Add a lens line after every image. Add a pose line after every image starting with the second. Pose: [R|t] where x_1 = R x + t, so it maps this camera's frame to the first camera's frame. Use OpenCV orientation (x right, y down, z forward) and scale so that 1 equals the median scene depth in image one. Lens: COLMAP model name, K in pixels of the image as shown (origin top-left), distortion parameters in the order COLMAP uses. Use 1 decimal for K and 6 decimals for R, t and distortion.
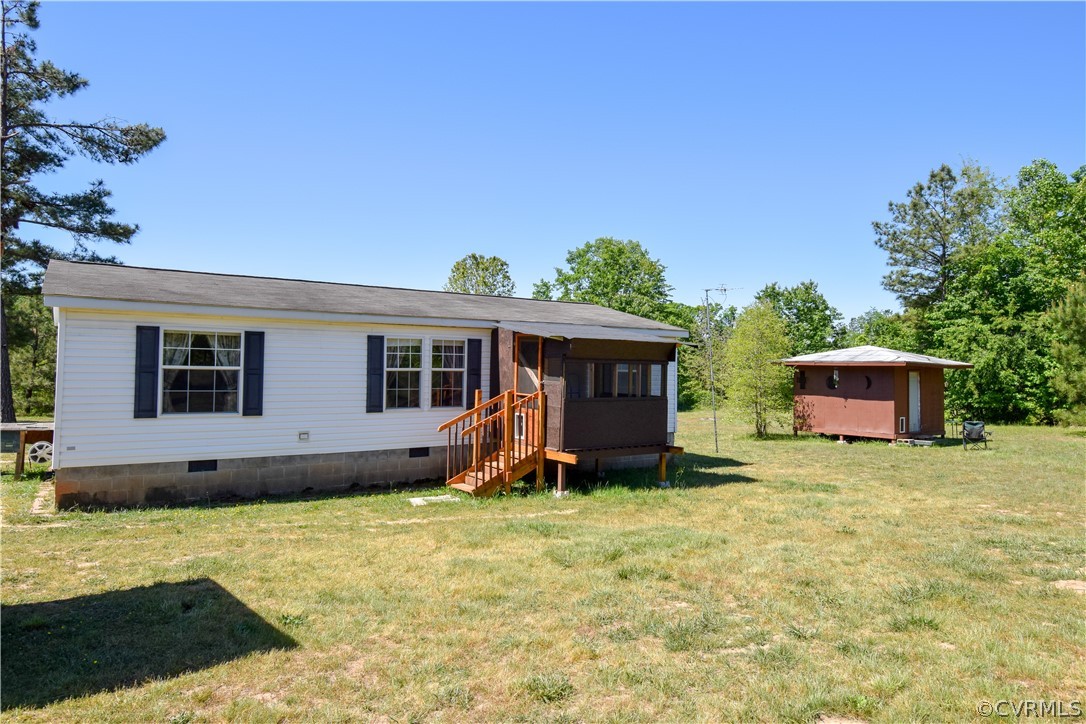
lens RADIAL K [[692.2, 0, 543.8], [0, 692.2, 360.6], [0, 0, 1]] dist [0.010128, 0.002493]
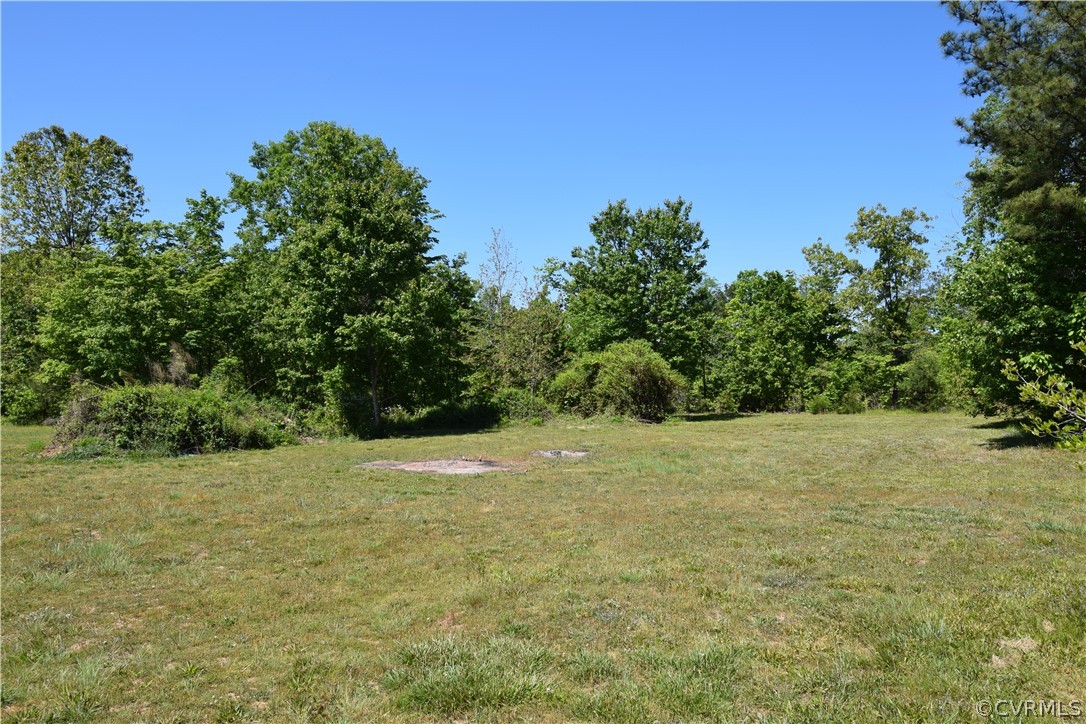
lens RADIAL K [[759.8, 0, 546.7], [0, 759.8, 359.0], [0, 0, 1]] dist [-0.025529, -0.002858]
pose [[0.934260, 0.001241, 0.356591, 0.039566], [-0.000145, 0.999995, -0.003100, 0.018300], [-0.356593, 0.002845, 0.934255, 0.351184]]
